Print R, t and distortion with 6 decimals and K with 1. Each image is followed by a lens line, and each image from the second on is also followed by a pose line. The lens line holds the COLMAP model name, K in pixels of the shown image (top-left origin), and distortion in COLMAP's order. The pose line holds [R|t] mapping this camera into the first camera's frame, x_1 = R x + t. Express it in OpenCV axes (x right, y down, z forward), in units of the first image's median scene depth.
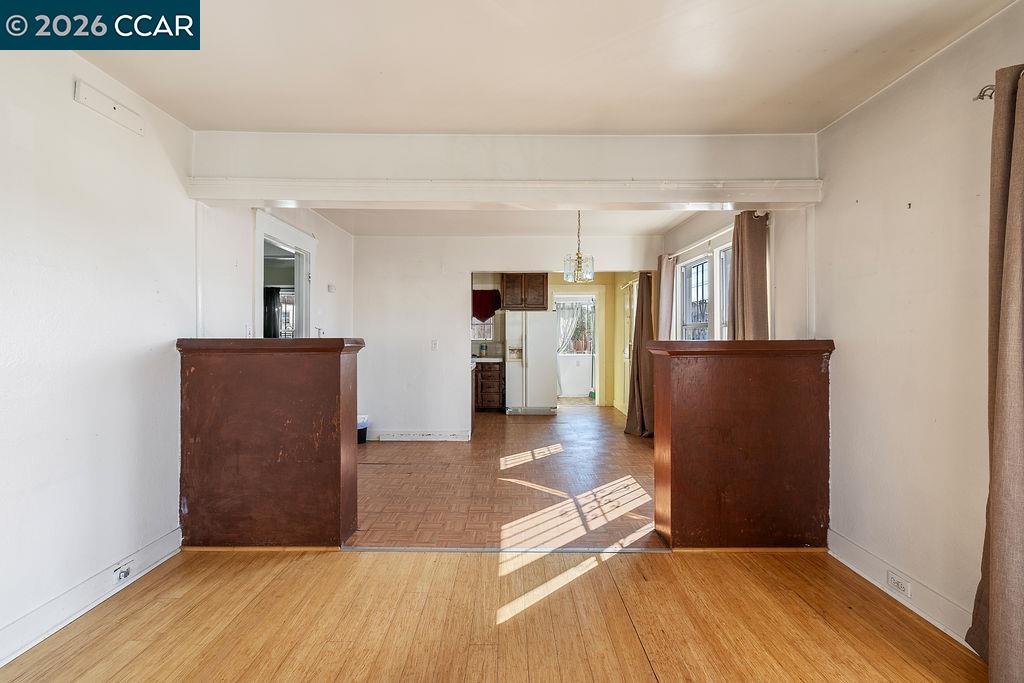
lens RADIAL K [[445.0, 0, 512.5], [0, 445.0, 334.2], [0, 0, 1]] dist [-0.002509, 0.001816]
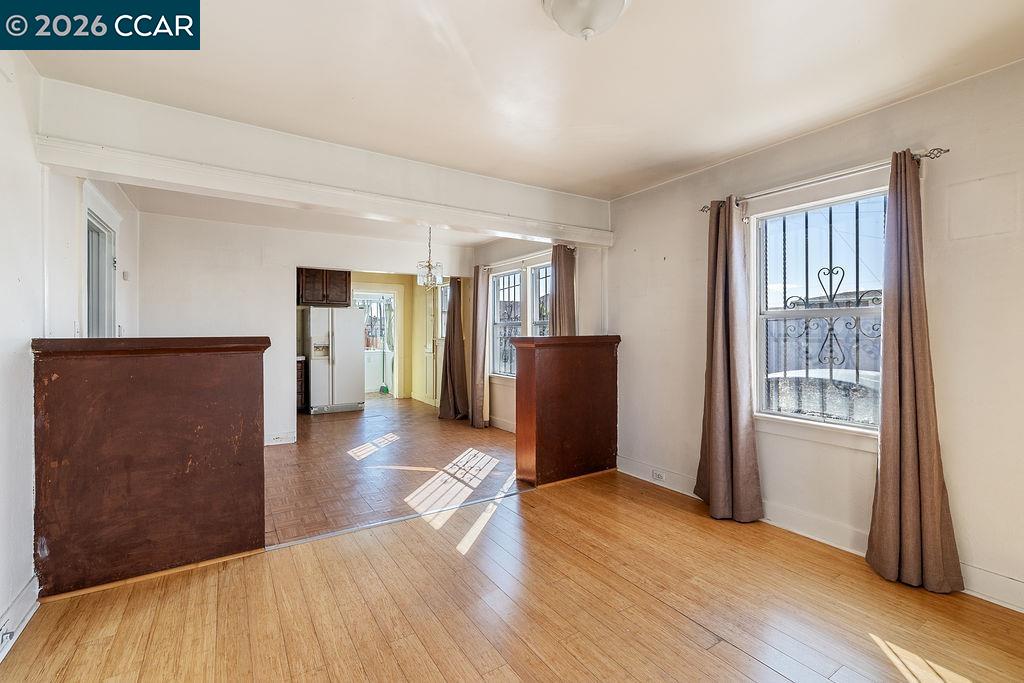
lens RADIAL K [[445.0, 0, 511.0], [0, 445.0, 332.3], [0, 0, 1]] dist [-0.002509, 0.001816]
pose [[0.844275, -0.002752, 0.535903, -0.444260], [0.000415, 0.999990, 0.004482, -0.004787], [-0.535910, -0.003562, 0.844268, -0.124167]]
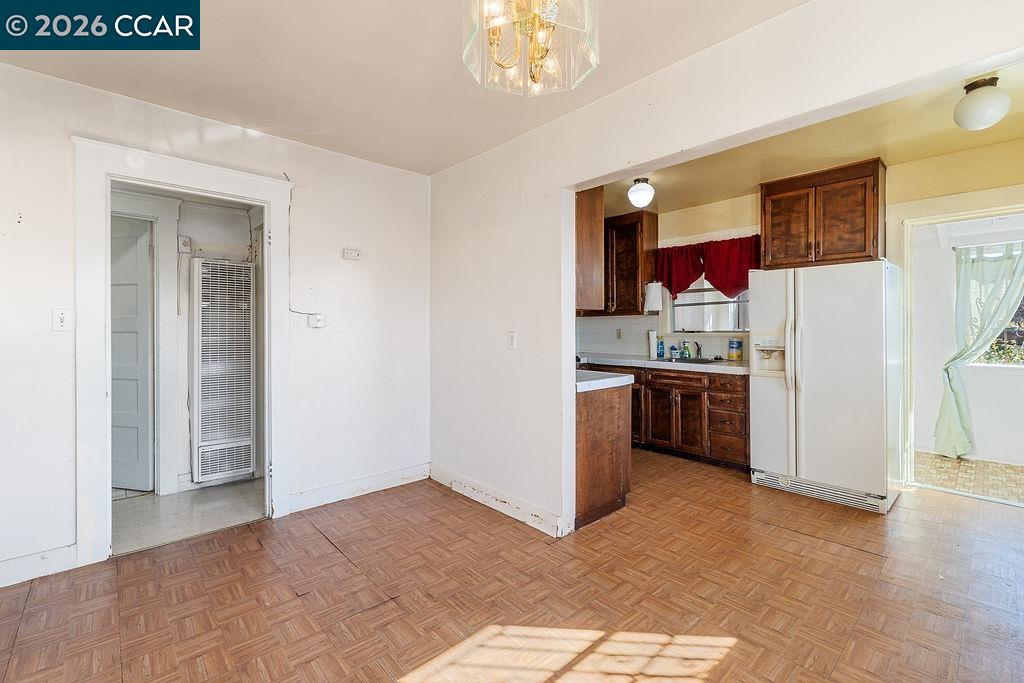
lens RADIAL K [[445.0, 0, 513.6], [0, 445.0, 329.4], [0, 0, 1]] dist [-0.002509, 0.001816]
pose [[0.670517, 0.001953, -0.741891, 0.468187], [0.006912, 0.999937, 0.008879, 0.013988], [0.741862, -0.011081, 0.670461, 1.297949]]
